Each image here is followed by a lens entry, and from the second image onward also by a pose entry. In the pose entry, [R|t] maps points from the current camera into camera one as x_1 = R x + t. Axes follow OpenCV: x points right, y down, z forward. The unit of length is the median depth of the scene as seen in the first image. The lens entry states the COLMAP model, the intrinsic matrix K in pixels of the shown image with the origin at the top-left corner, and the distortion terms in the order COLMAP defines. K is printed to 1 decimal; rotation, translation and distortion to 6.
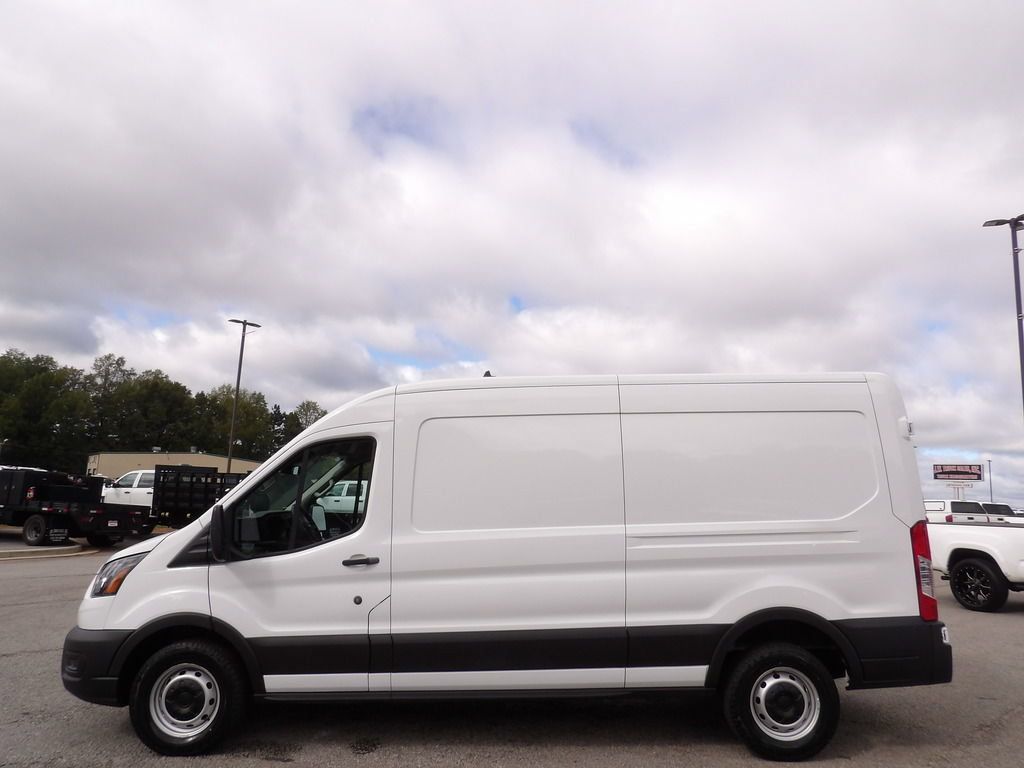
lens RADIAL K [[734.2, 0, 515.2], [0, 734.2, 379.4], [0, 0, 1]] dist [-0.040950, 0.049657]
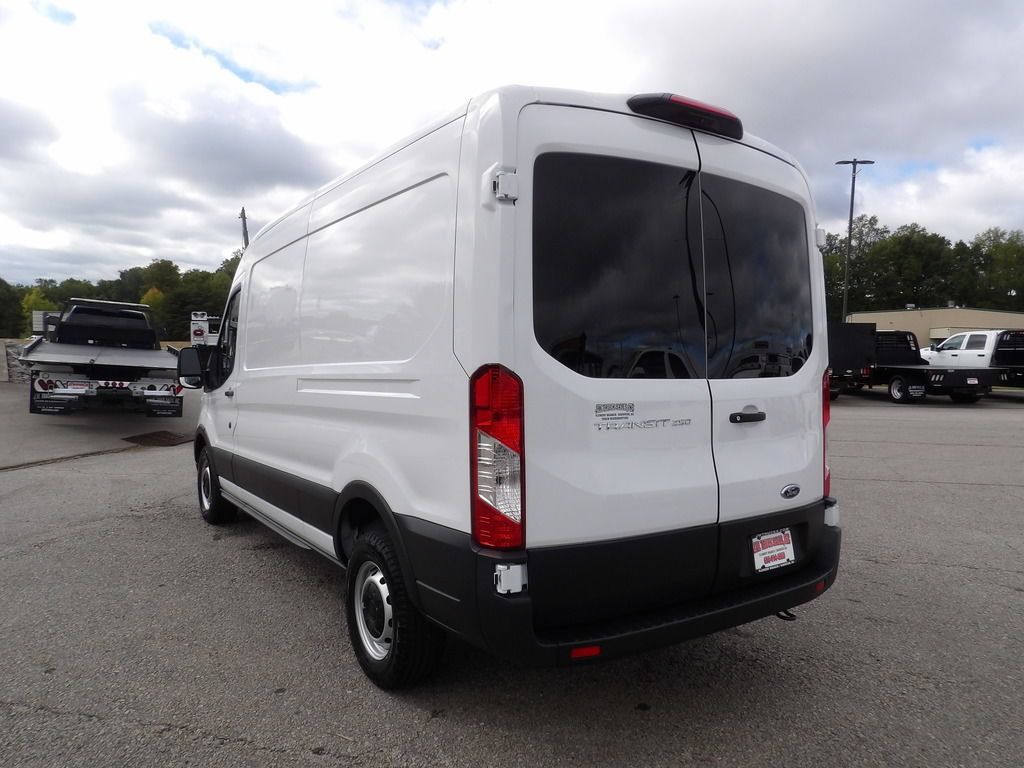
lens RADIAL K [[734.2, 0, 518.1], [0, 734.2, 388.9], [0, 0, 1]] dist [-0.040950, 0.049657]
pose [[0.550961, 0.035414, -0.833779, 0.851010], [0.135781, 0.981982, 0.131433, 0.123056], [0.823411, -0.185626, 0.536225, 0.620023]]
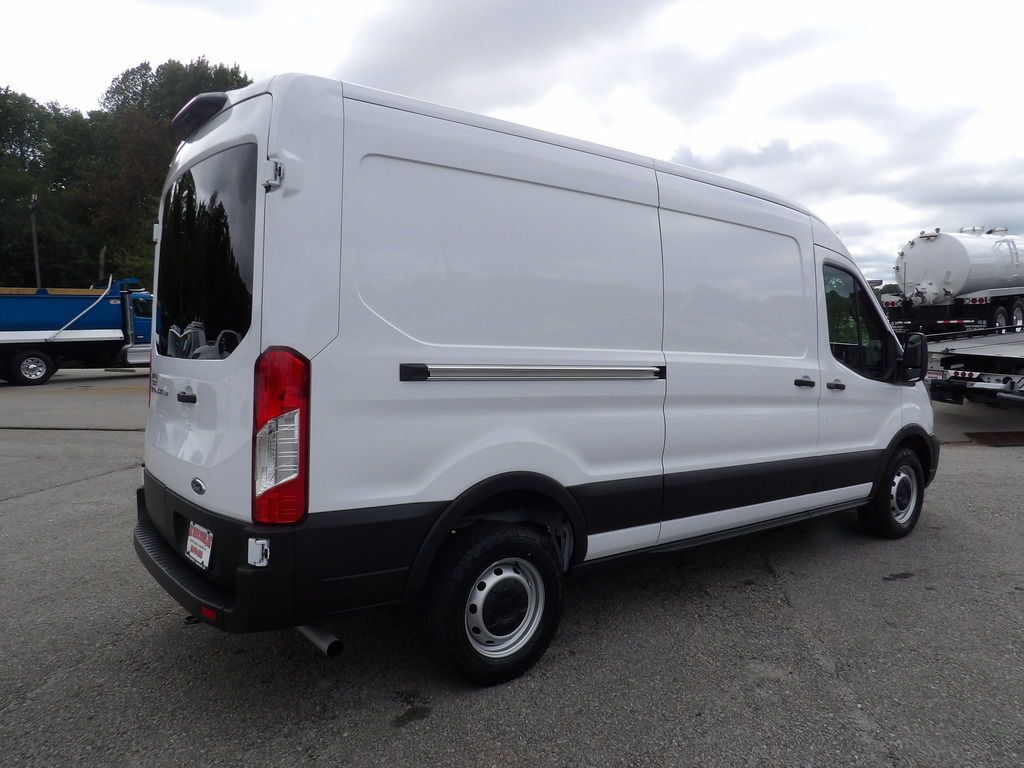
lens RADIAL K [[734.2, 0, 515.0], [0, 734.2, 384.2], [0, 0, 1]] dist [-0.040950, 0.049657]
pose [[-0.795599, 0.028161, -0.605169, 0.629967], [0.093957, 0.992568, -0.077335, 0.292471], [0.598494, -0.118388, -0.792332, 1.621974]]
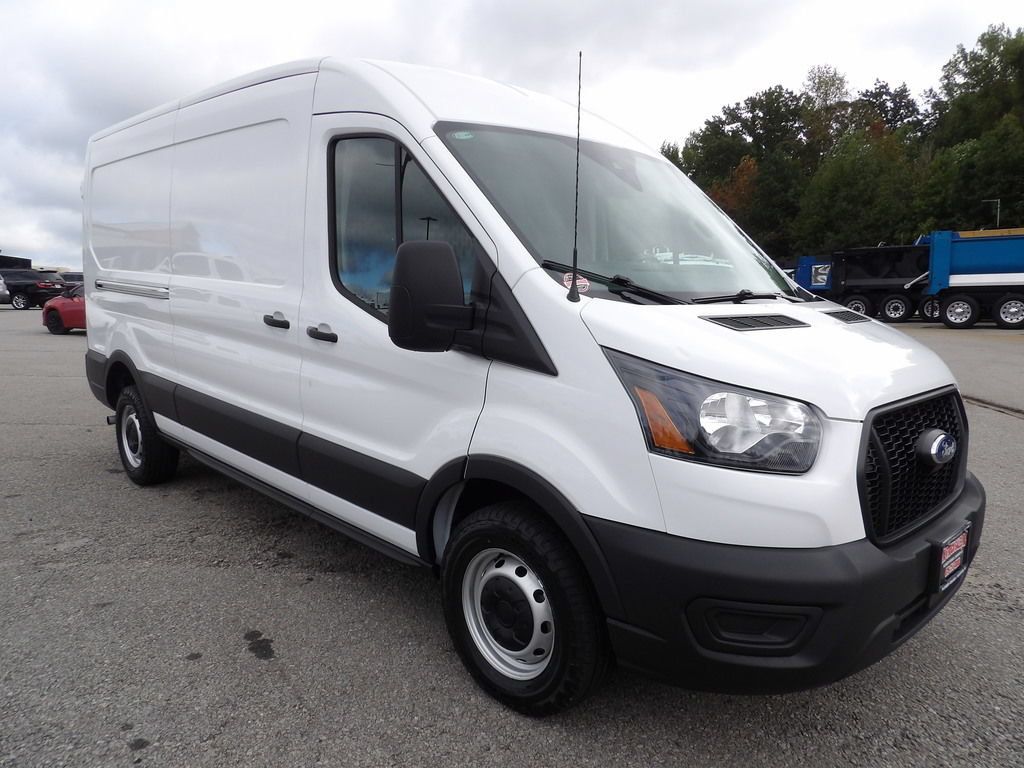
lens RADIAL K [[734.2, 0, 517.7], [0, 734.2, 384.2], [0, 0, 1]] dist [-0.040950, 0.049657]
pose [[-0.695933, -0.114161, 0.708974, -0.664621], [-0.132561, 0.990738, 0.029409, 0.265681], [-0.705765, -0.073516, -0.704621, 1.449671]]
